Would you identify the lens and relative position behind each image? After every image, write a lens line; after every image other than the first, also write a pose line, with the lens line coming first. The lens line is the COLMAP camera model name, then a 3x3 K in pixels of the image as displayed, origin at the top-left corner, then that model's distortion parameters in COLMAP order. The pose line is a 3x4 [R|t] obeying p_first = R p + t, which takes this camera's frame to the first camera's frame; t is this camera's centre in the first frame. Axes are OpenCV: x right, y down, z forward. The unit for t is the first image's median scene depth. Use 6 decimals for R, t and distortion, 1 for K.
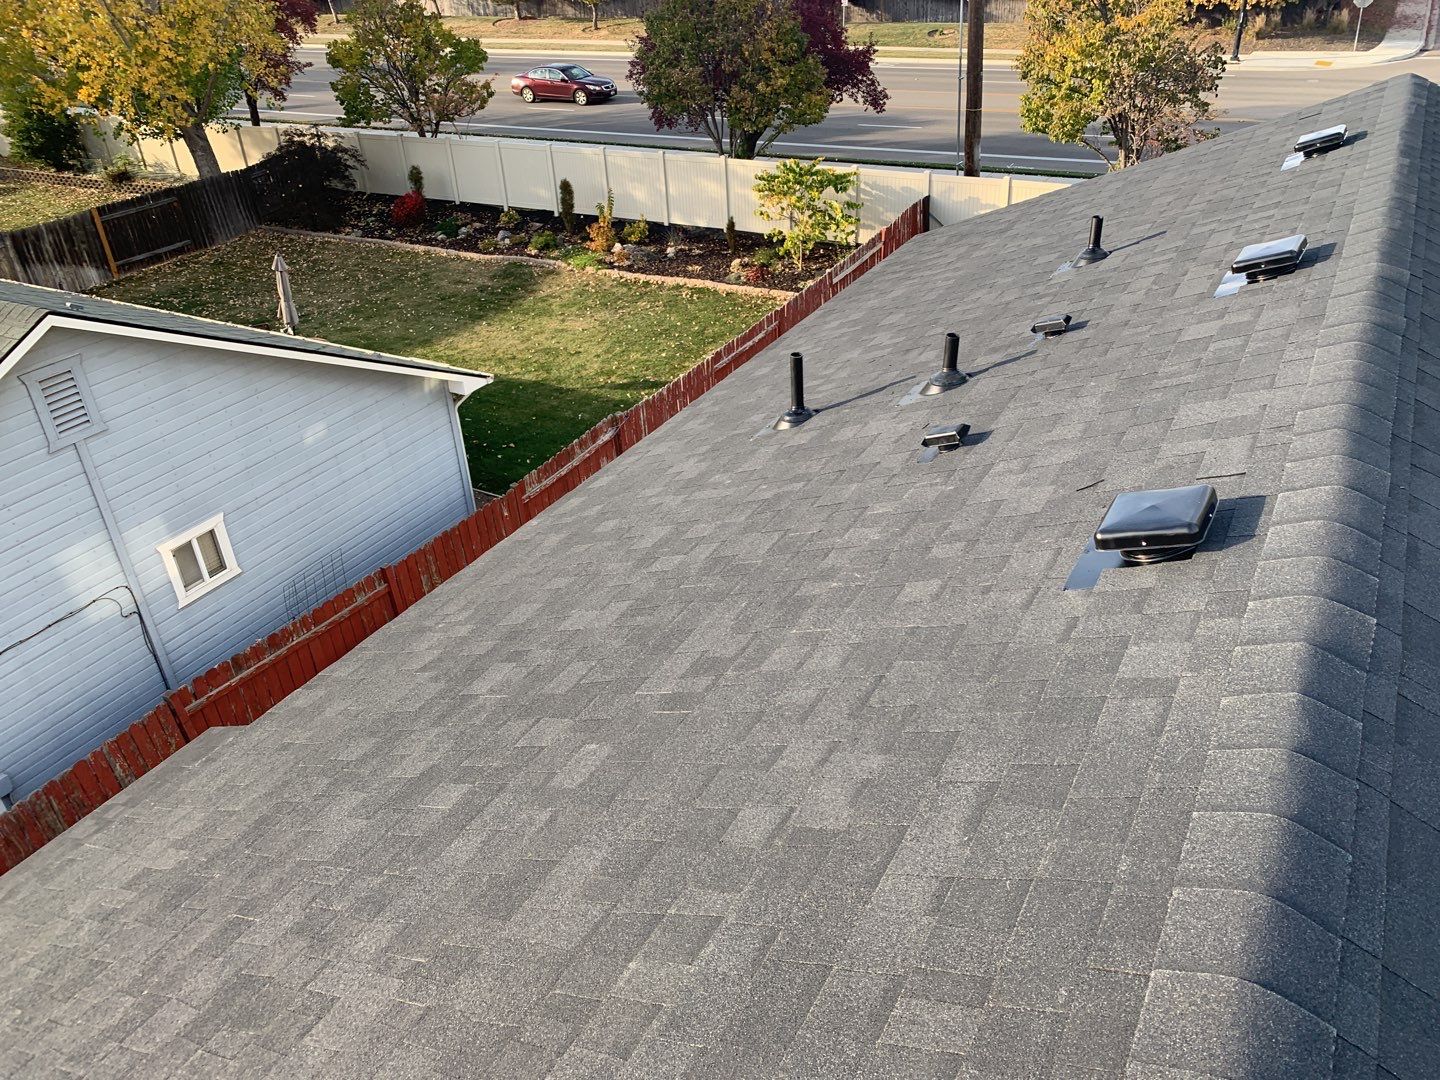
lens RADIAL K [[1083.5, 0, 720.0], [0, 1083.5, 540.0], [0, 0, 1]] dist [0.020215, -0.010547]
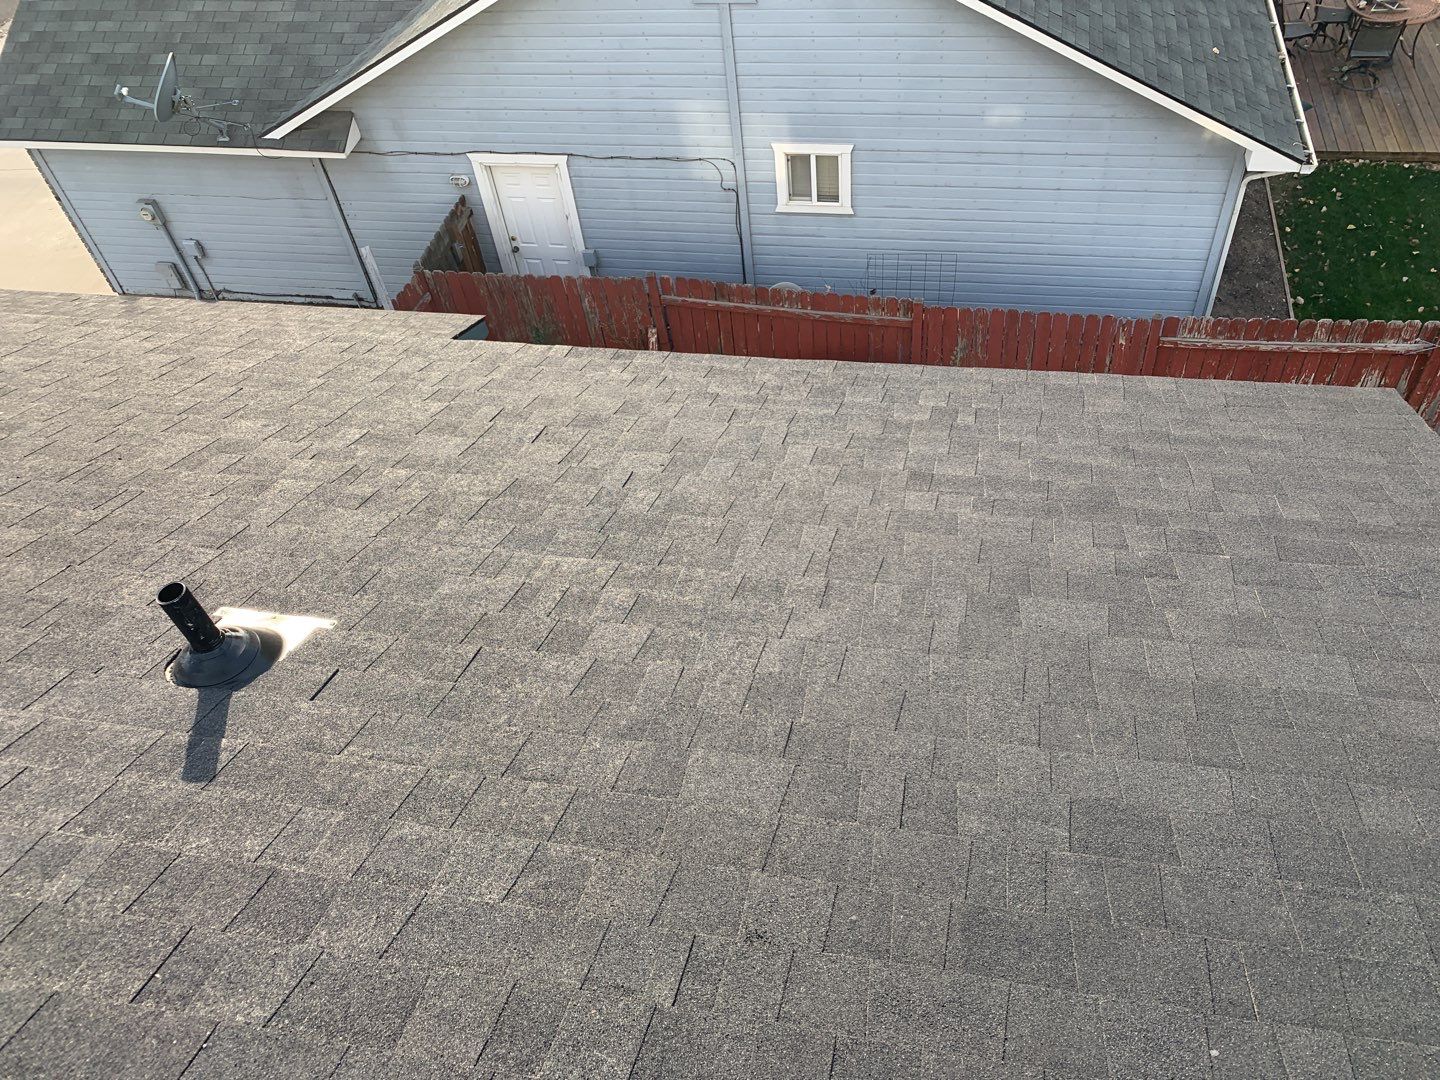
lens RADIAL K [[1083.5, 0, 720.0], [0, 1083.5, 540.0], [0, 0, 1]] dist [0.020215, -0.010547]
pose [[0.363194, 0.722102, -0.588777, 0.205427], [-0.445099, 0.689629, 0.571226, -0.201895], [0.818521, 0.054598, 0.571876, 0.313354]]
